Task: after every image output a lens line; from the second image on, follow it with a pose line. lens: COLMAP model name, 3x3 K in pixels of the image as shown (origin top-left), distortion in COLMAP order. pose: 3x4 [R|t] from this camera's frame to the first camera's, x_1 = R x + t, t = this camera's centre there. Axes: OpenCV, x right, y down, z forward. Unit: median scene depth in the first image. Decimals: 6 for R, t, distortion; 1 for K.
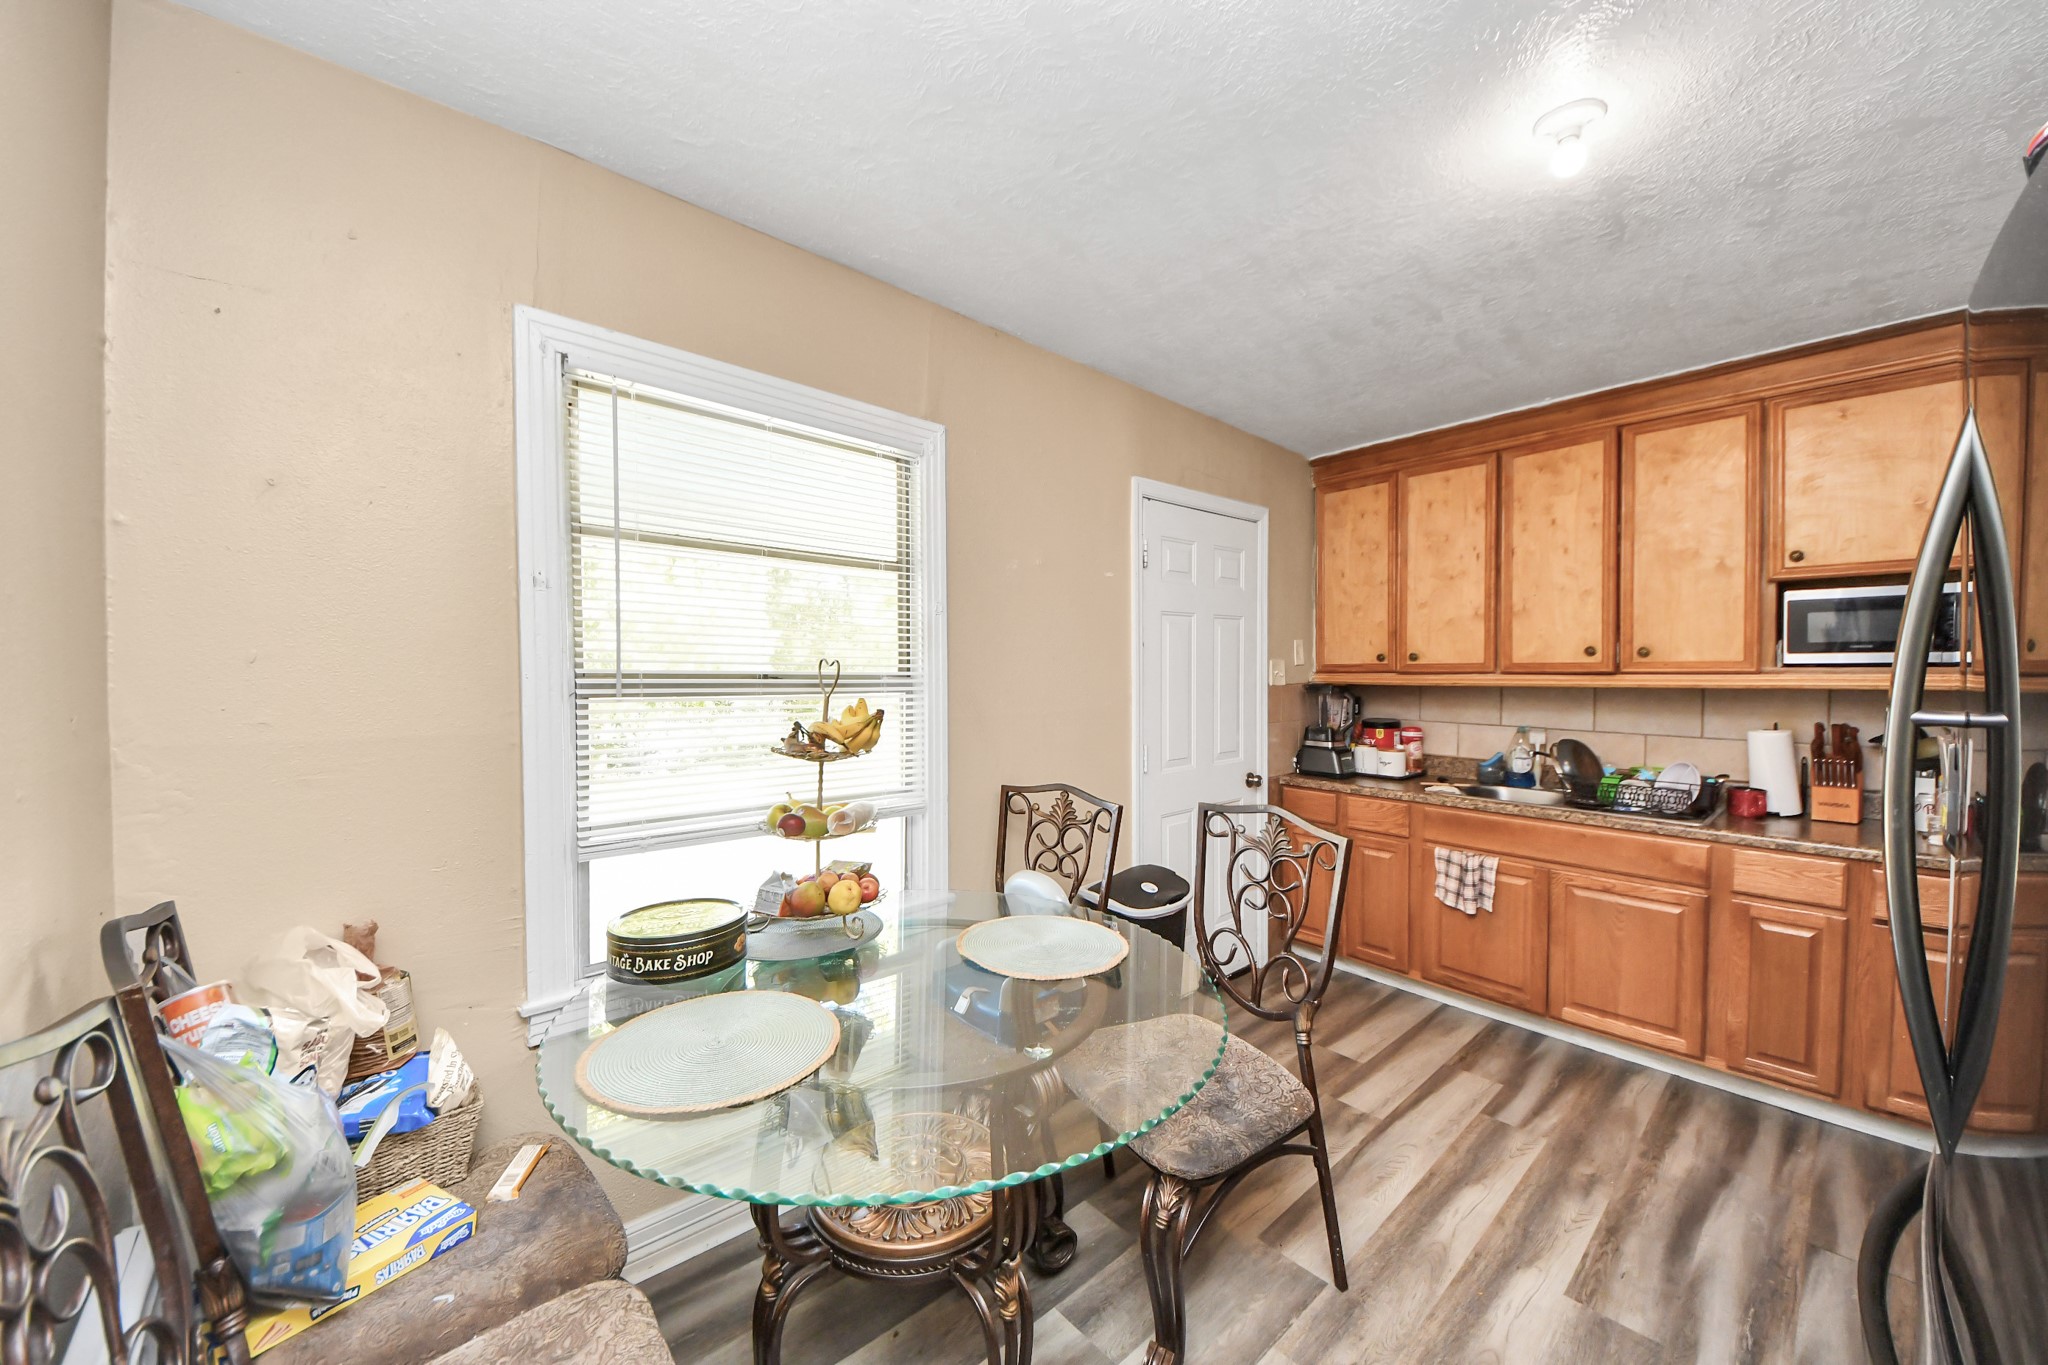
lens RADIAL K [[724.0, 0, 1030.3], [0, 724.0, 686.8], [0, 0, 1]] dist [0.000147, -0.001984]
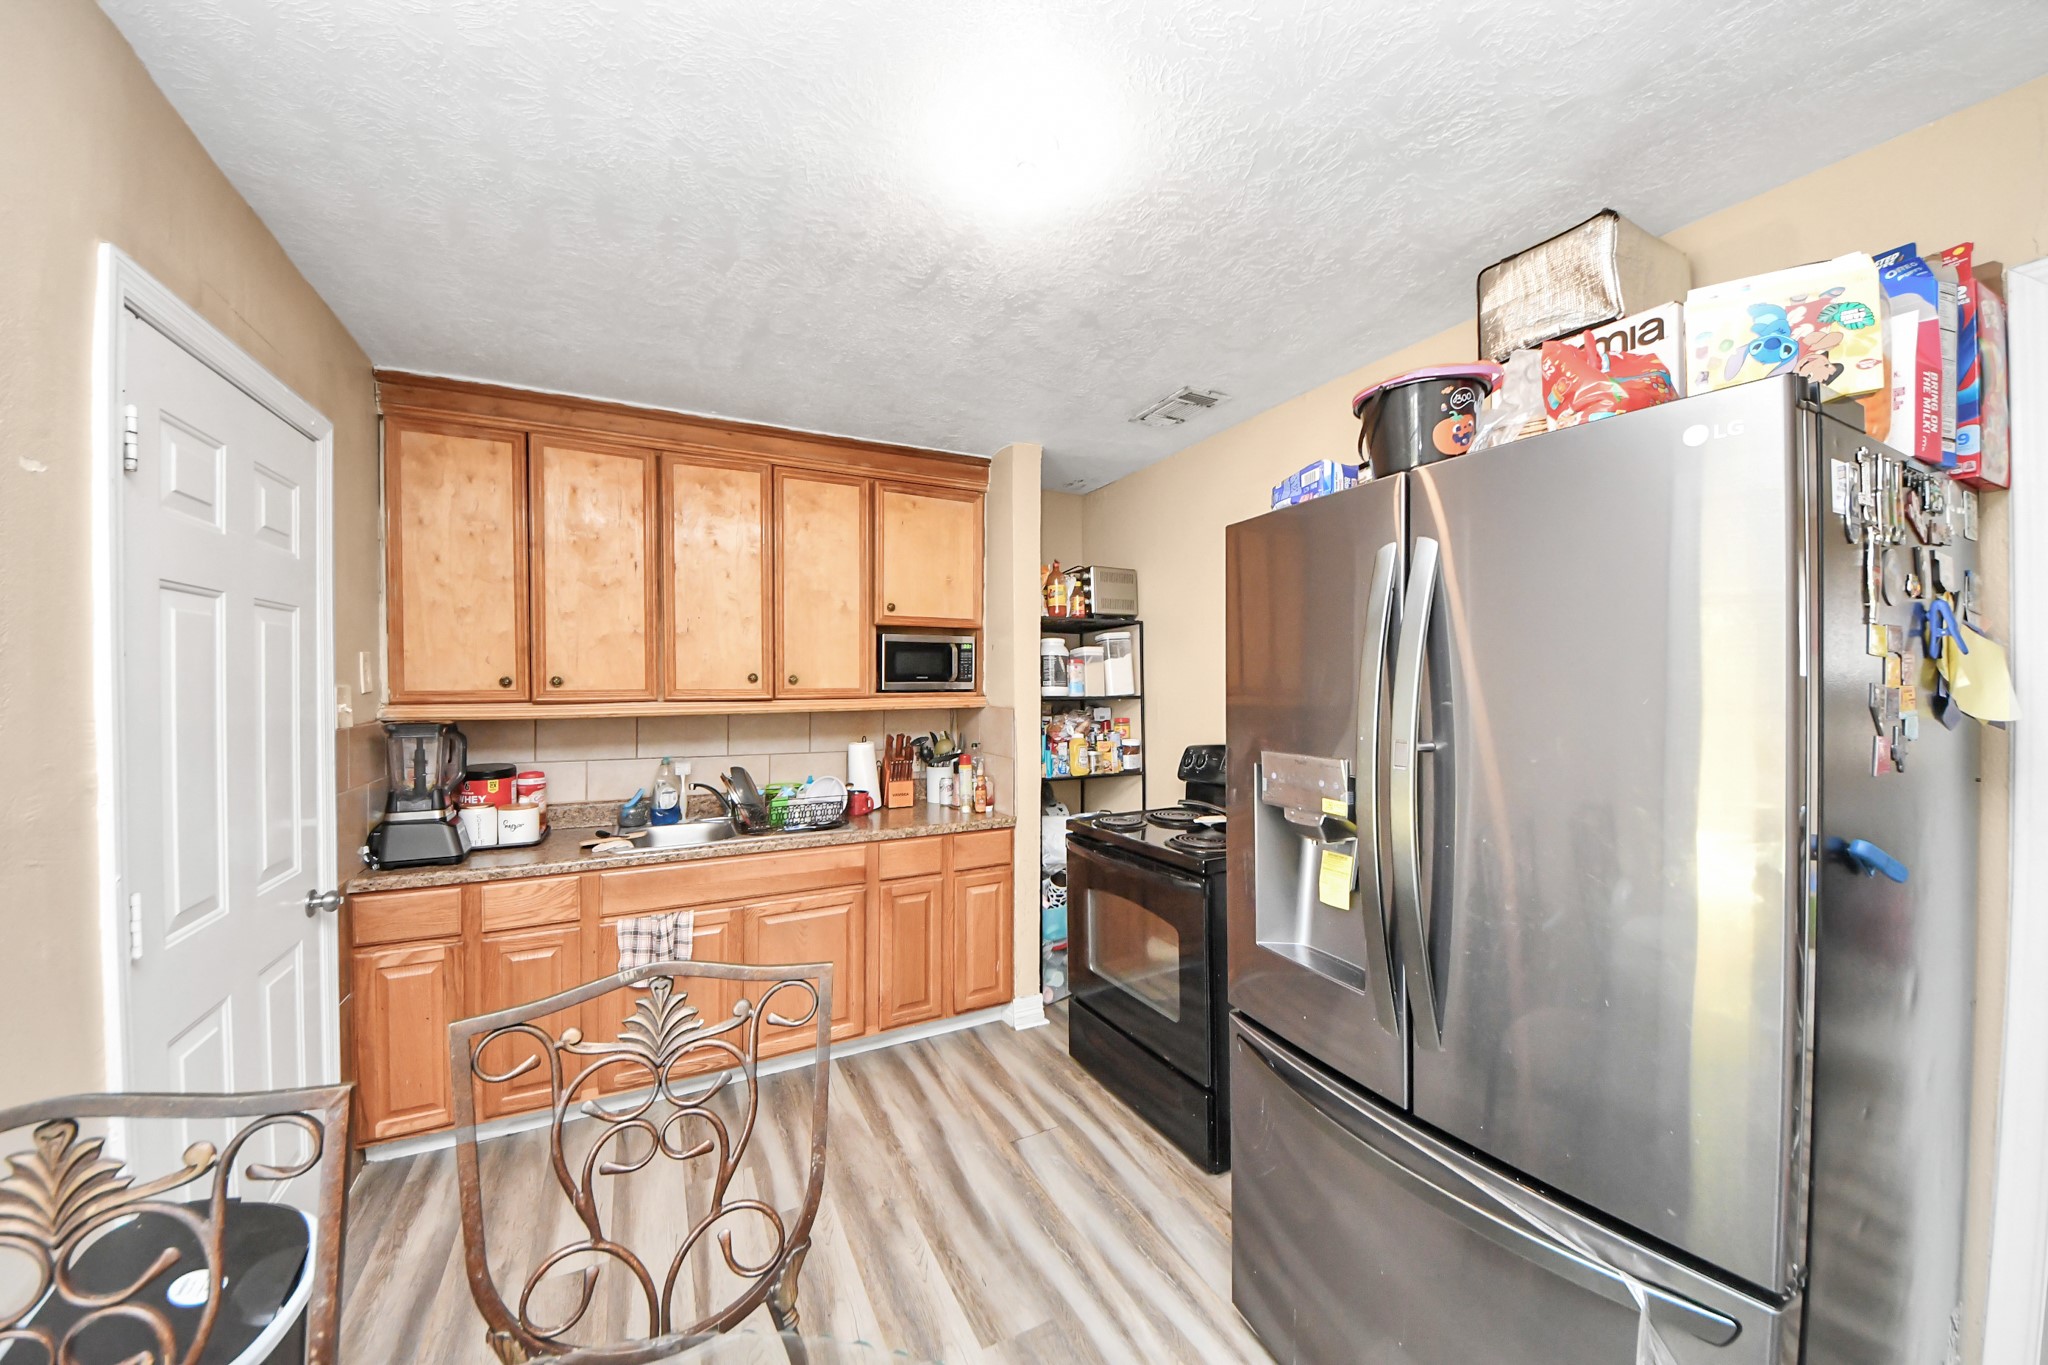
lens RADIAL K [[724.0, 0, 1023.9], [0, 724.0, 689.1], [0, 0, 1]] dist [0.000147, -0.001984]
pose [[0.253833, -0.004429, 0.967238, -0.115390], [0.025505, 0.999672, -0.002116, -0.024823], [-0.966912, 0.025206, 0.253863, 0.420175]]
